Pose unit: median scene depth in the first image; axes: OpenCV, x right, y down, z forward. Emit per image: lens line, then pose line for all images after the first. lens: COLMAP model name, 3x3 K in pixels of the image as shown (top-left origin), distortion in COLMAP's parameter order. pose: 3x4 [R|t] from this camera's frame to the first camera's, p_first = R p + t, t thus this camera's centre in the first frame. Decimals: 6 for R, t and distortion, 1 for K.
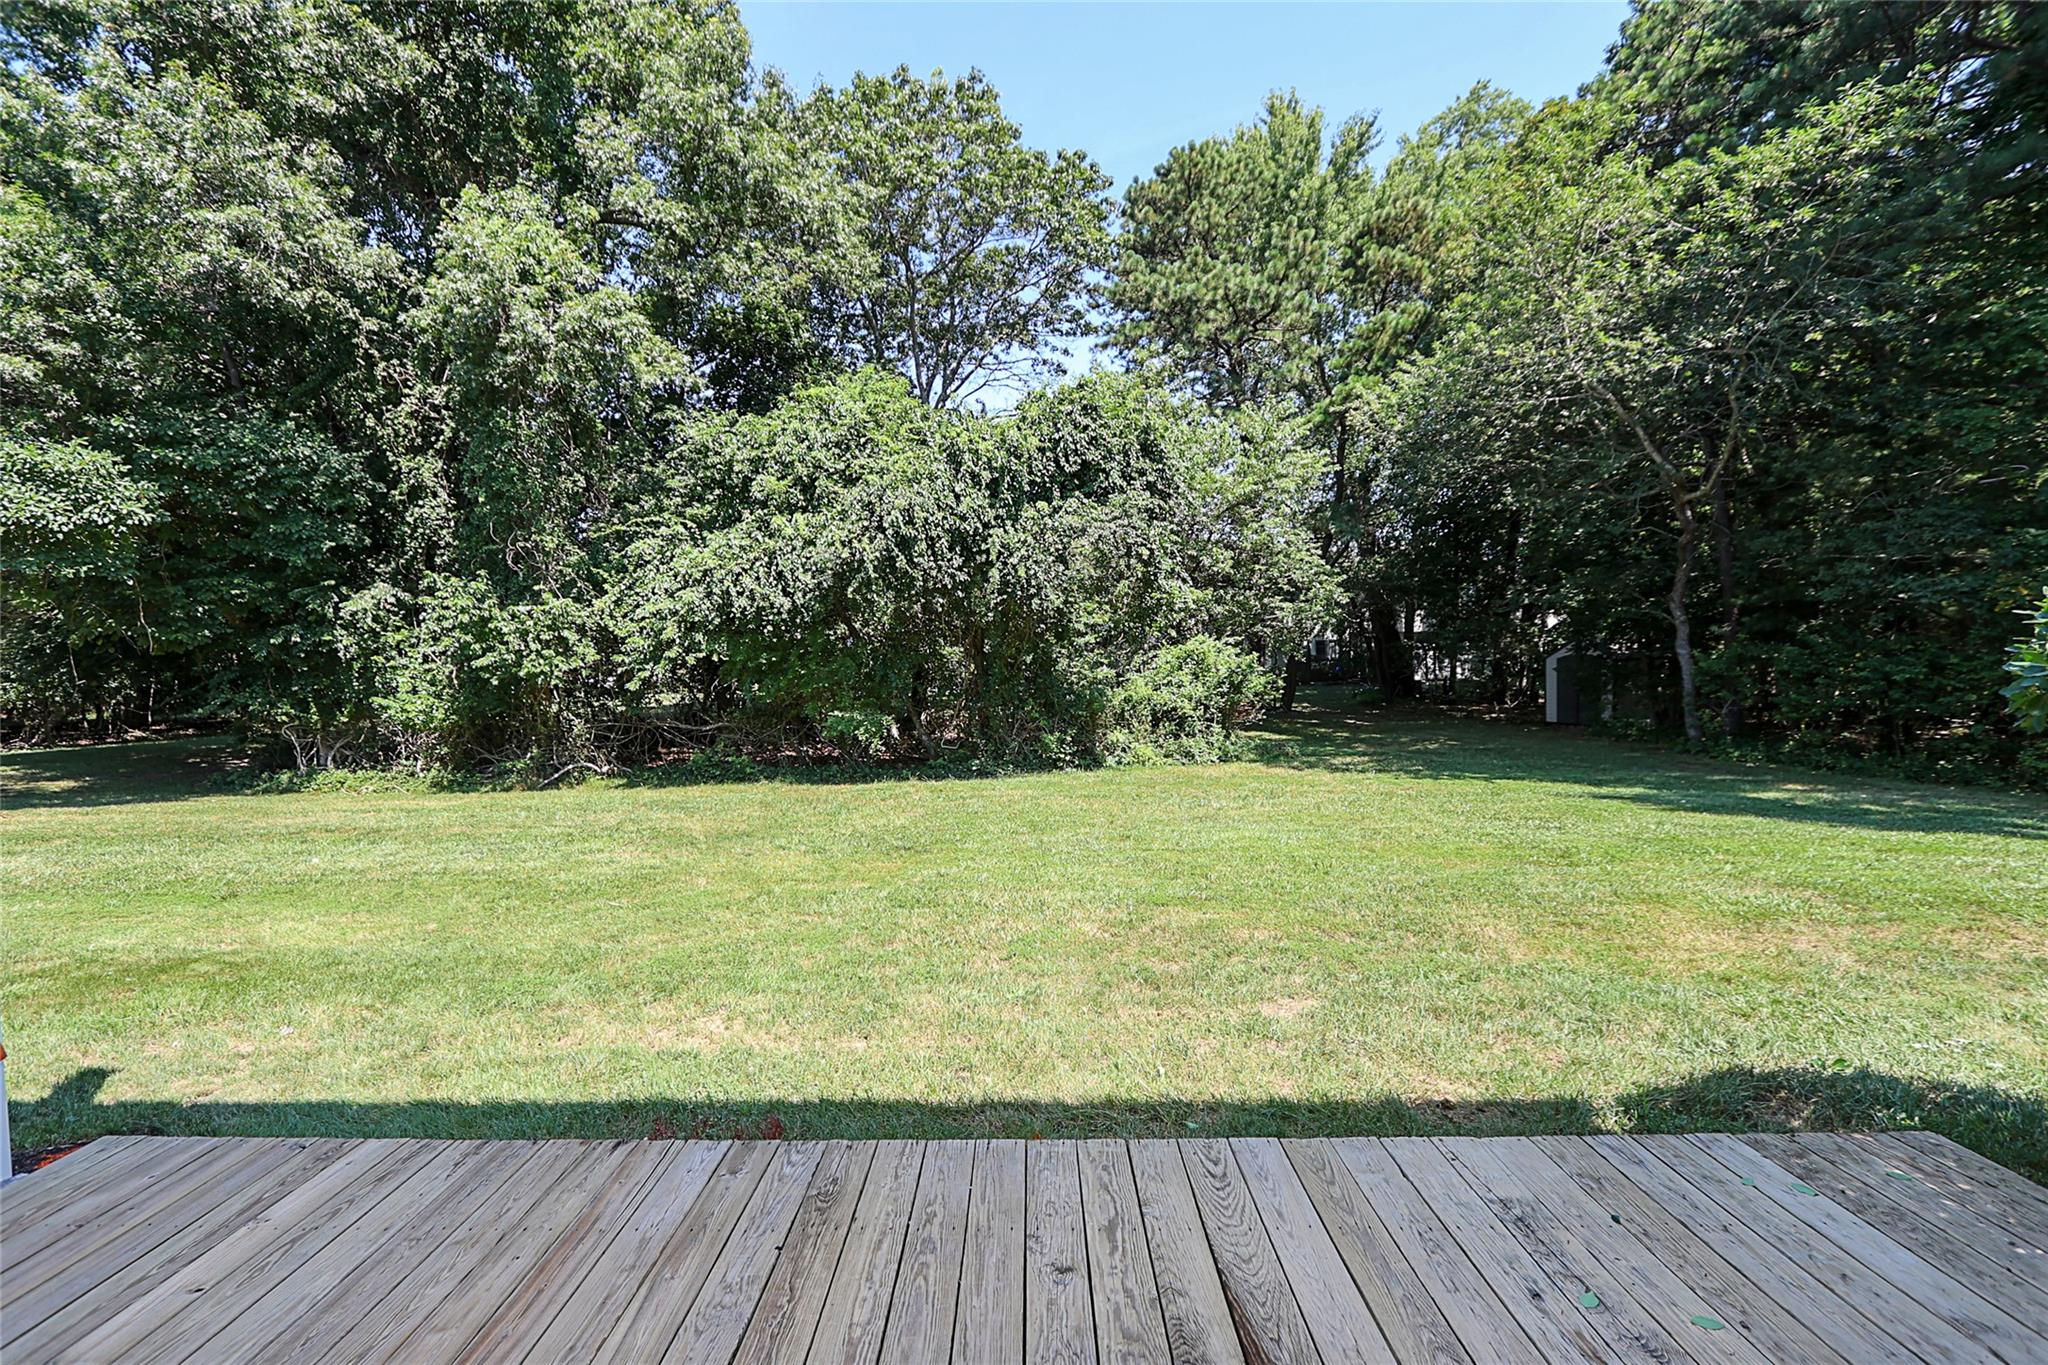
lens RADIAL K [[947.0, 0, 1021.5], [0, 947.0, 705.5], [0, 0, 1]] dist [-0.005081, -0.000847]
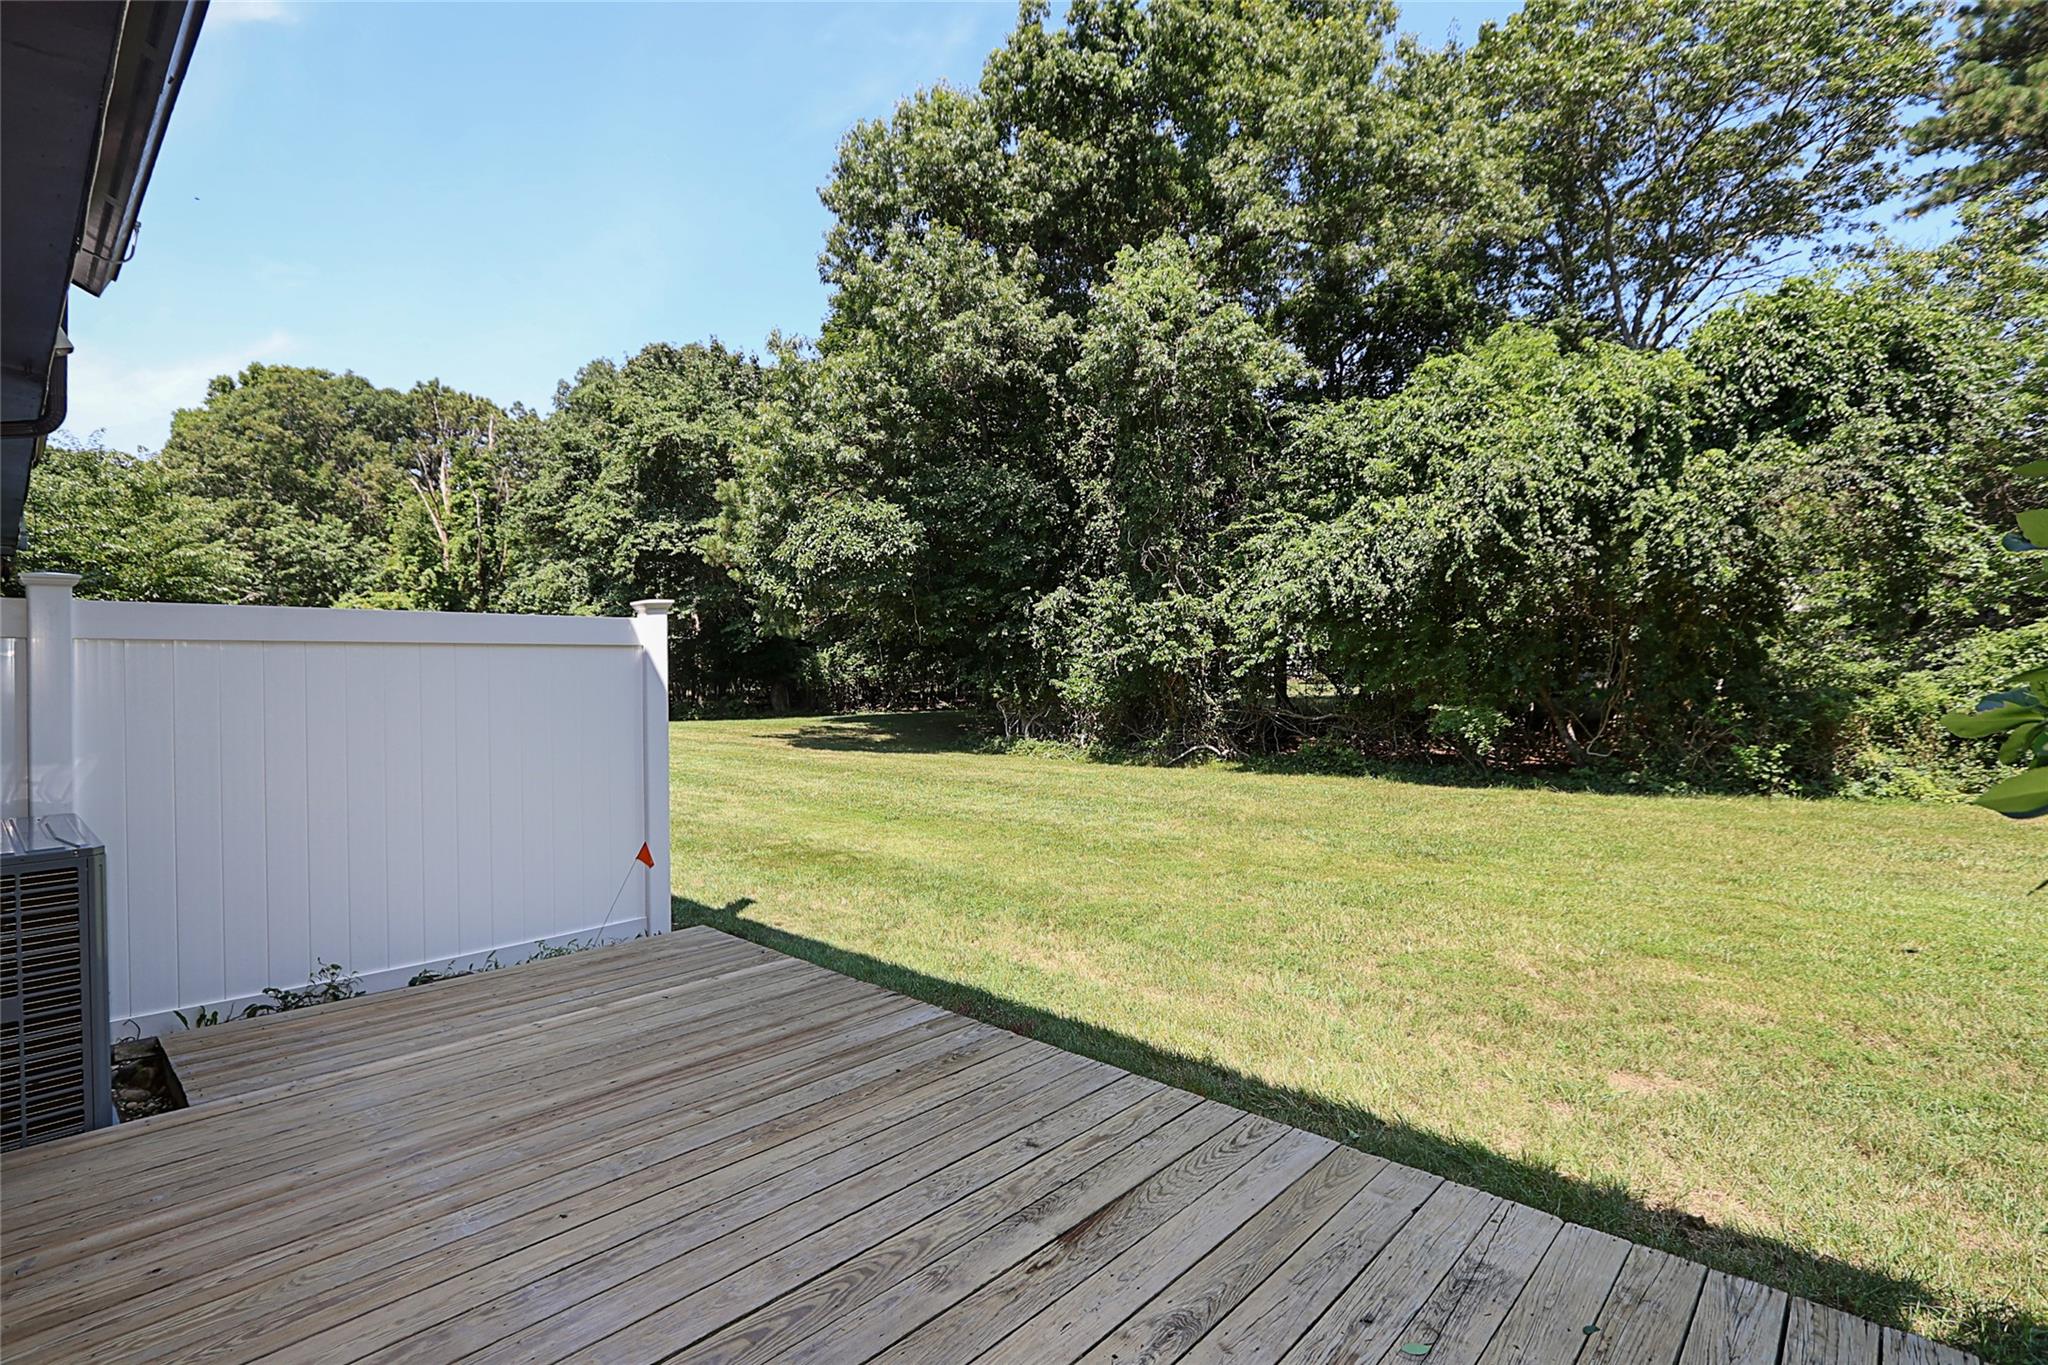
lens RADIAL K [[996.2, 0, 1005.8], [0, 996.2, 663.7], [0, 0, 1]] dist [-0.002048, -0.000718]
pose [[0.745583, 0.009672, -0.666343, 0.133580], [-0.032009, 0.999260, -0.021310, -0.000711], [0.665644, 0.037217, 0.745341, -0.002745]]
